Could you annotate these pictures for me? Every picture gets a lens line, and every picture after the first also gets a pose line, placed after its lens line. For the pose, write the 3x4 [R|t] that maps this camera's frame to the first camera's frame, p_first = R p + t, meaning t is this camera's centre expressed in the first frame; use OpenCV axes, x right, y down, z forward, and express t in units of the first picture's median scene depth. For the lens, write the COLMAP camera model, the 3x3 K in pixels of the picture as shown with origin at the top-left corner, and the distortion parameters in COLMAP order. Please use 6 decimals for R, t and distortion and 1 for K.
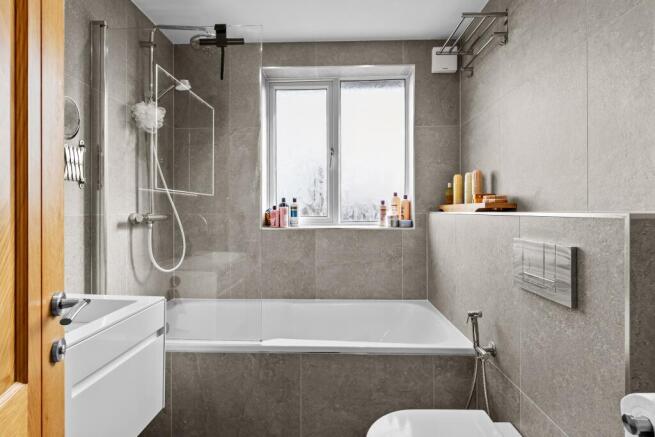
lens RADIAL K [[338.8, 0, 330.4], [0, 338.8, 212.8], [0, 0, 1]] dist [0.001728, 0.000493]
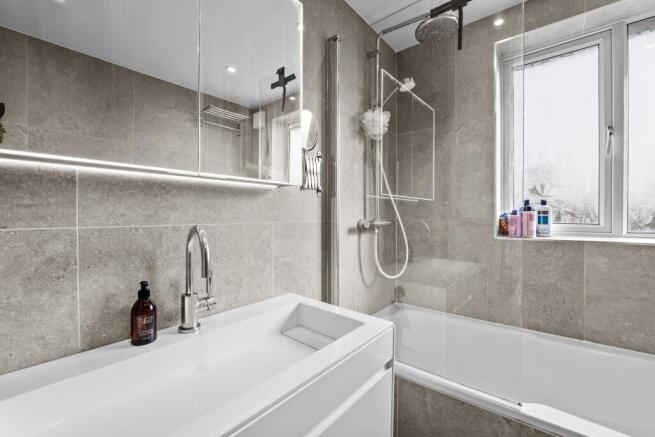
lens RADIAL K [[285.4, 0, 327.3], [0, 285.4, 216.5], [0, 0, 1]] dist [-0.010843, -0.000103]
pose [[0.795837, 0.001350, -0.605510, -0.126225], [-0.000210, 0.999998, 0.001953, -0.007733], [0.605511, -0.001427, 0.795836, 0.224000]]
